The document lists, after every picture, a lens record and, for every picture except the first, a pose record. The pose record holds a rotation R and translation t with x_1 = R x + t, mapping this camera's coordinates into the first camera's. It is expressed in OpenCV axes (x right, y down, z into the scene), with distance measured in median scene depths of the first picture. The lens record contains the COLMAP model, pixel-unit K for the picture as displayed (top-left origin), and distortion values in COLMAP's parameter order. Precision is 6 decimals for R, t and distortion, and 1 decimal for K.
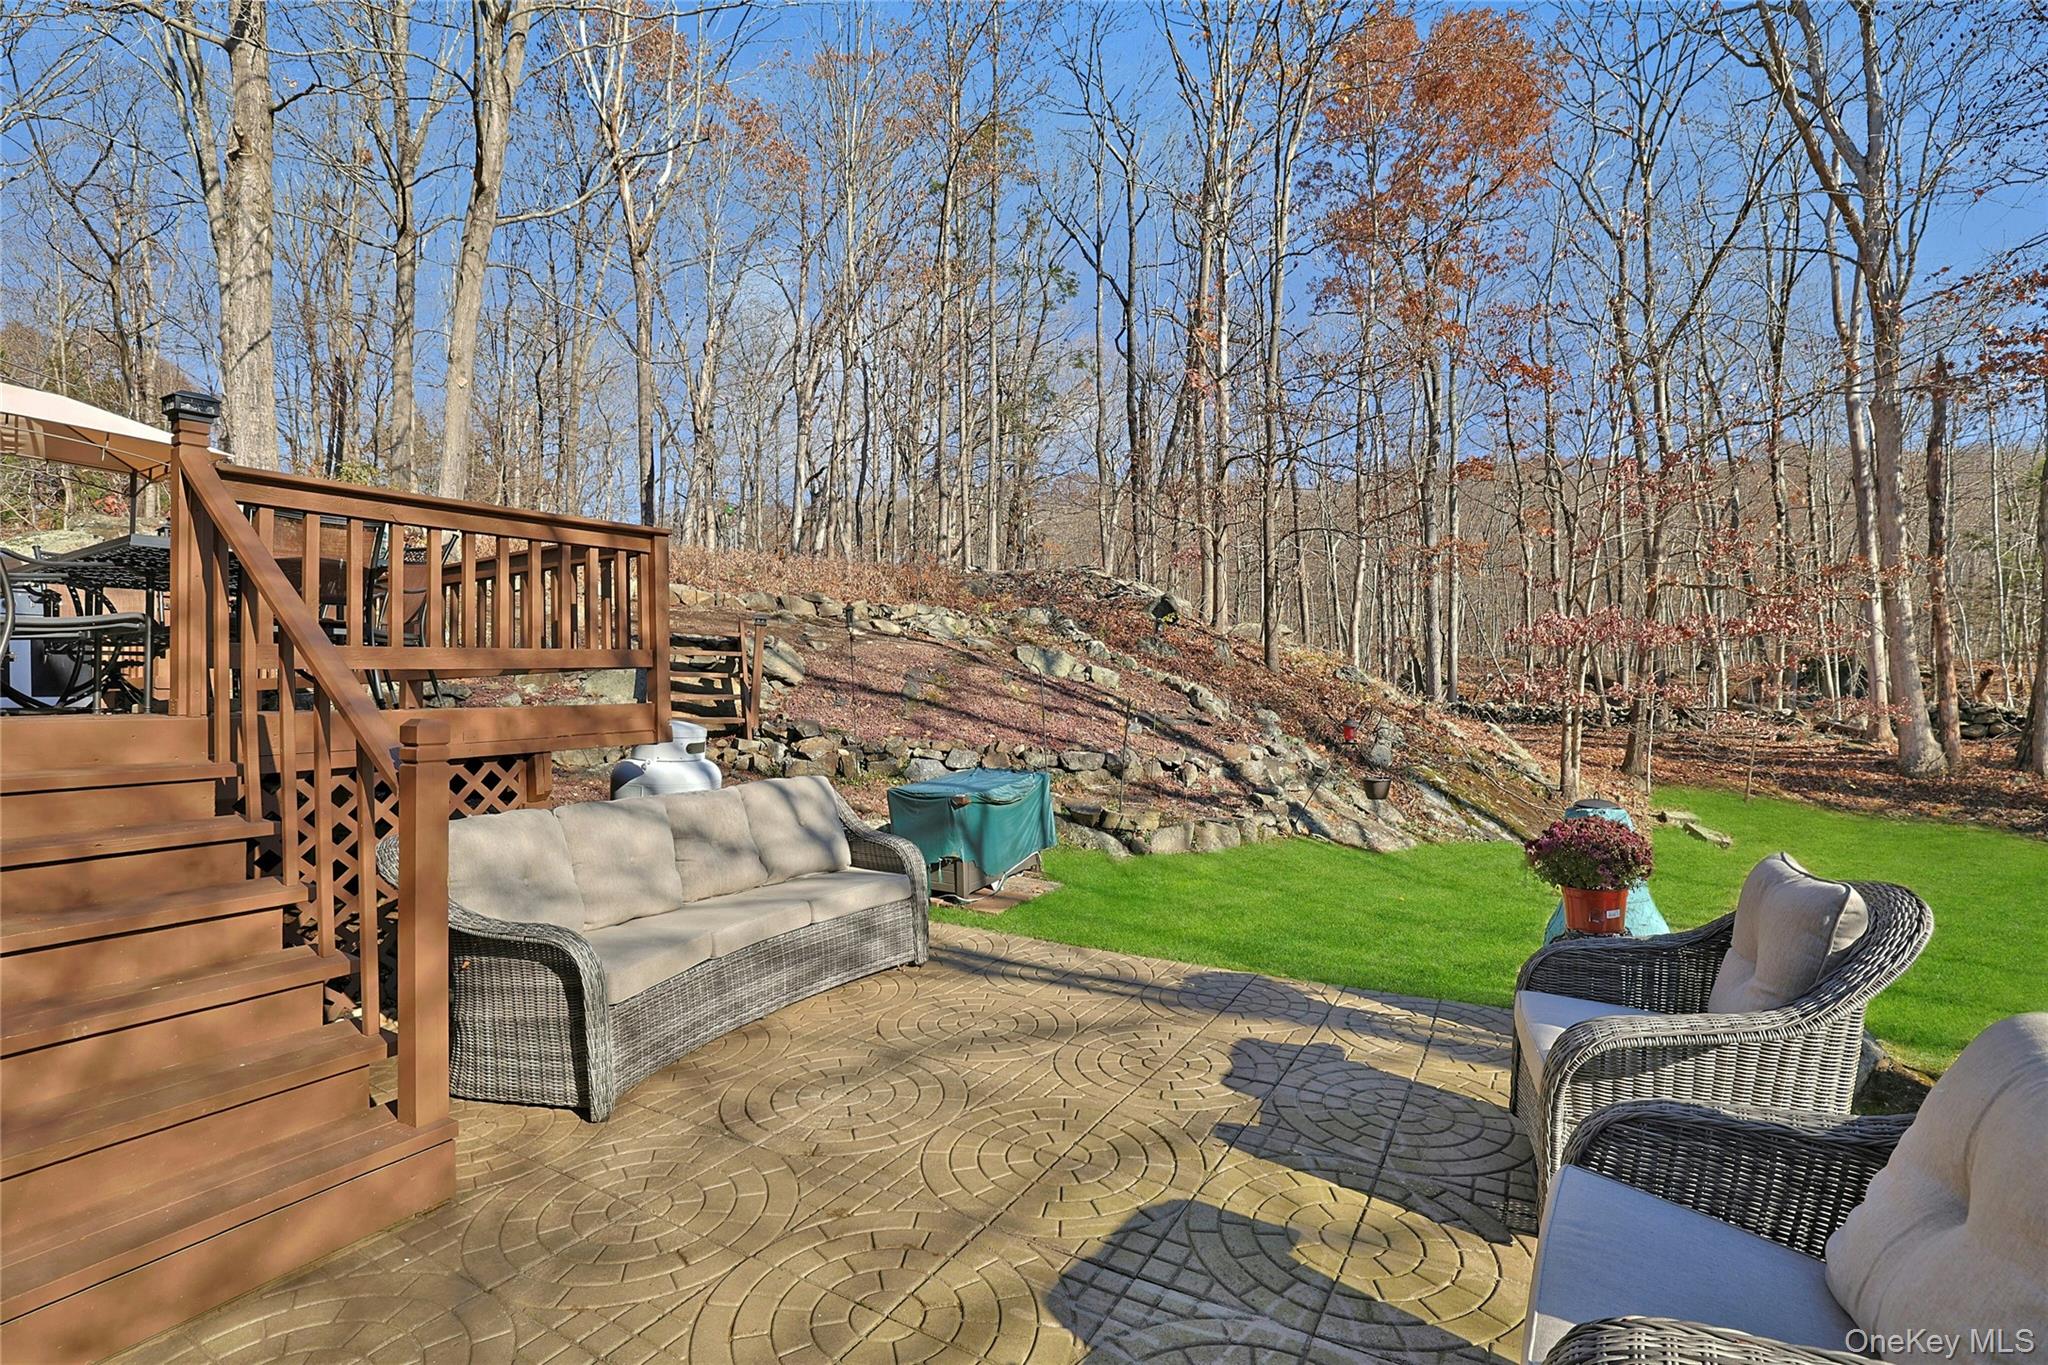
lens RADIAL K [[943.2, 0, 1027.0], [0, 943.2, 691.4], [0, 0, 1]] dist [-0.035727, 0.010643]
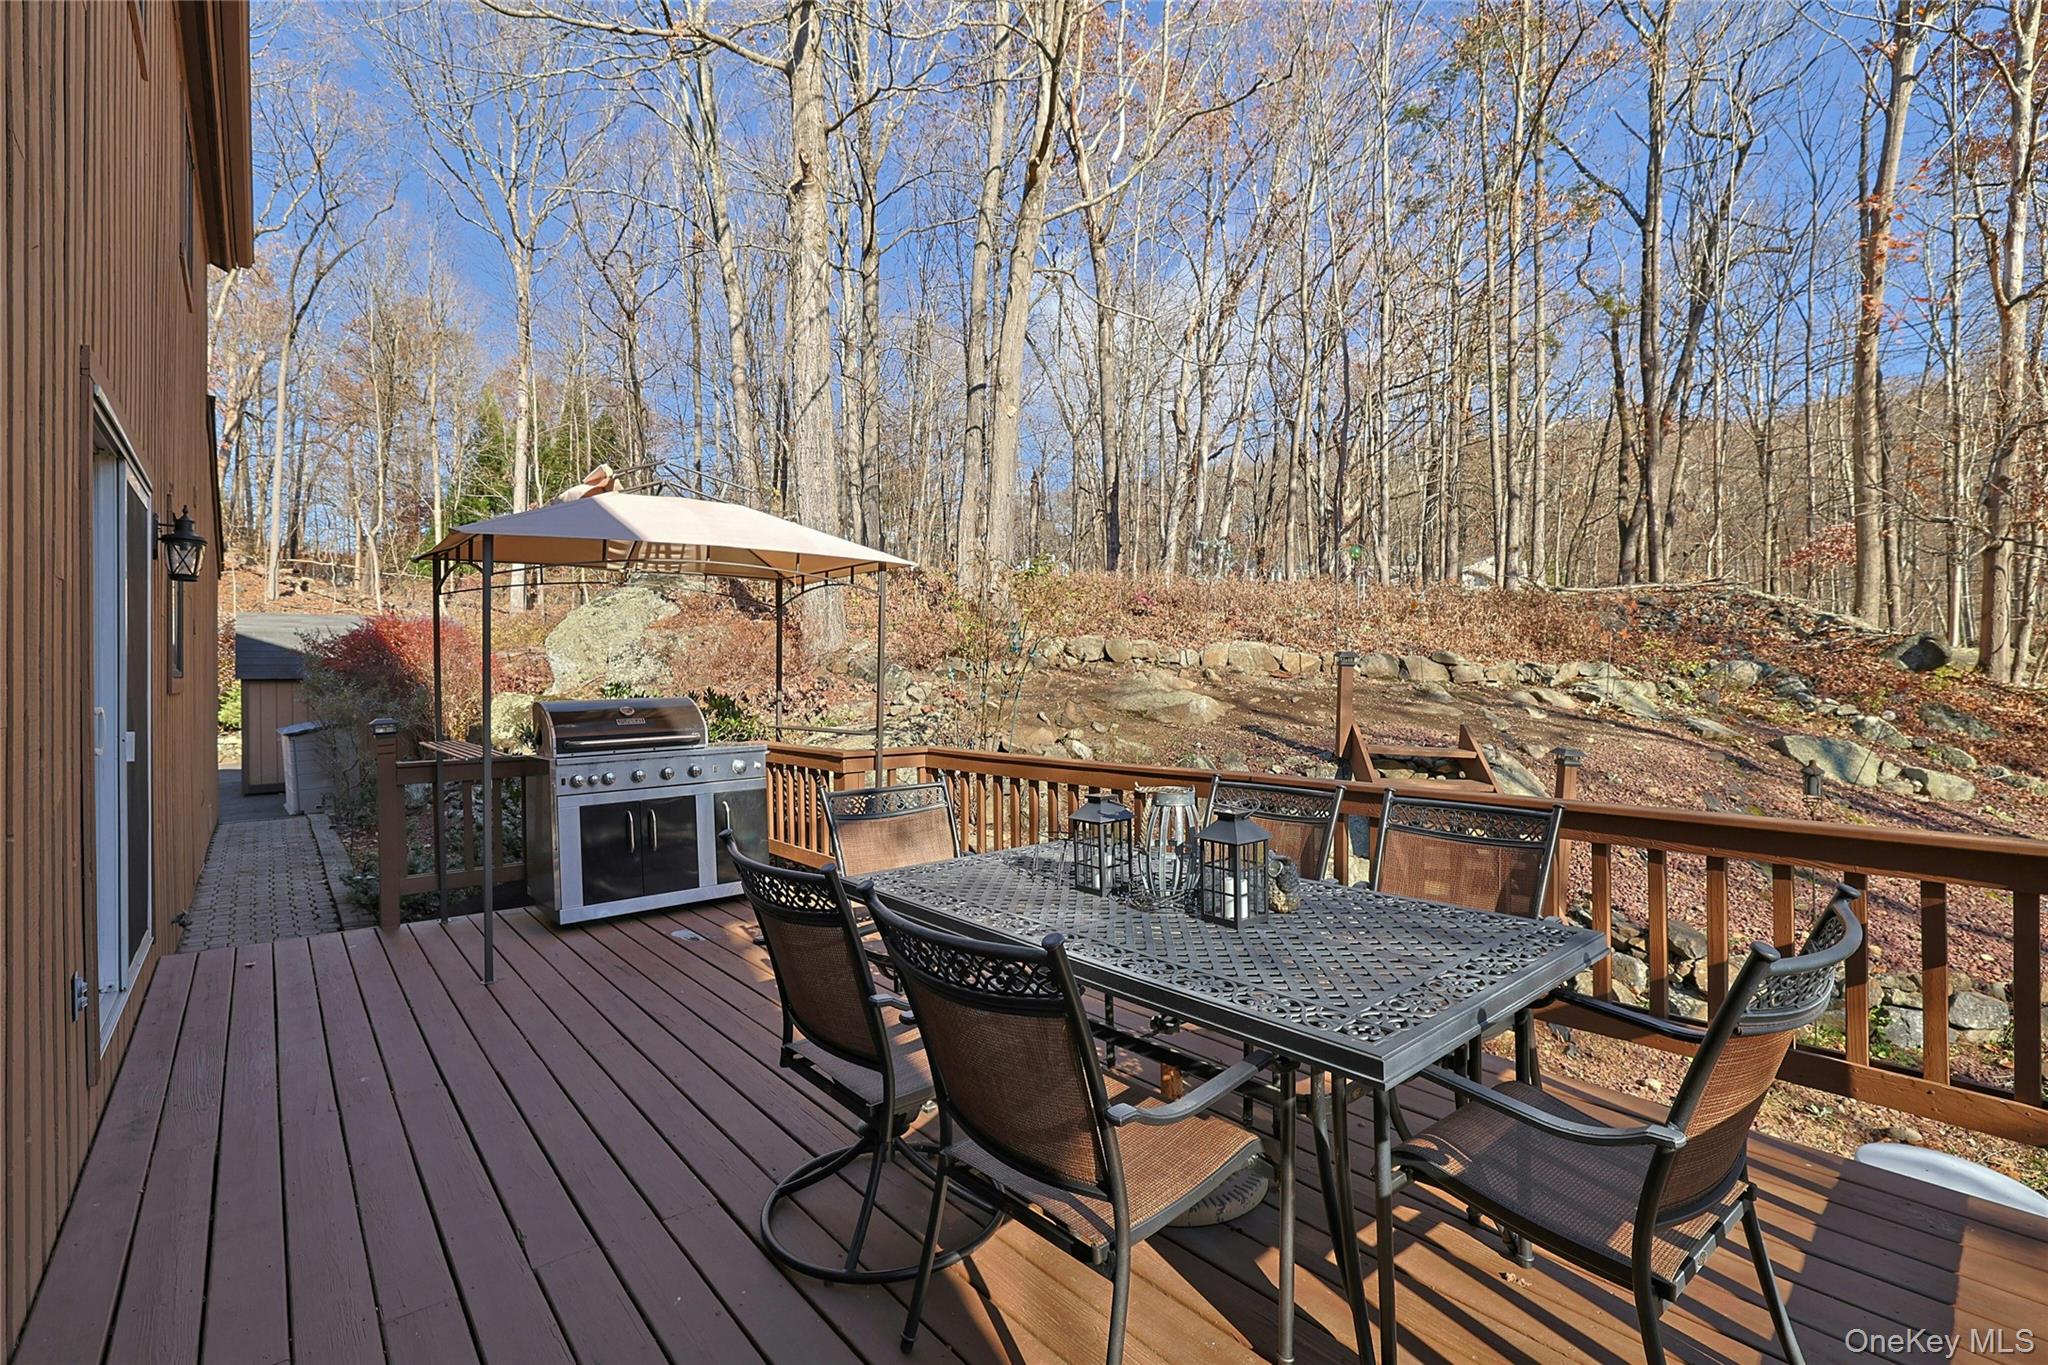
lens RADIAL K [[943.2, 0, 1024.8], [0, 943.2, 676.8], [0, 0, 1]] dist [-0.035727, 0.010643]
pose [[0.939461, 0.006380, -0.342596, -0.281341], [0.000501, 0.999800, 0.019994, -0.098434], [0.342655, -0.018955, 0.939270, 0.168432]]
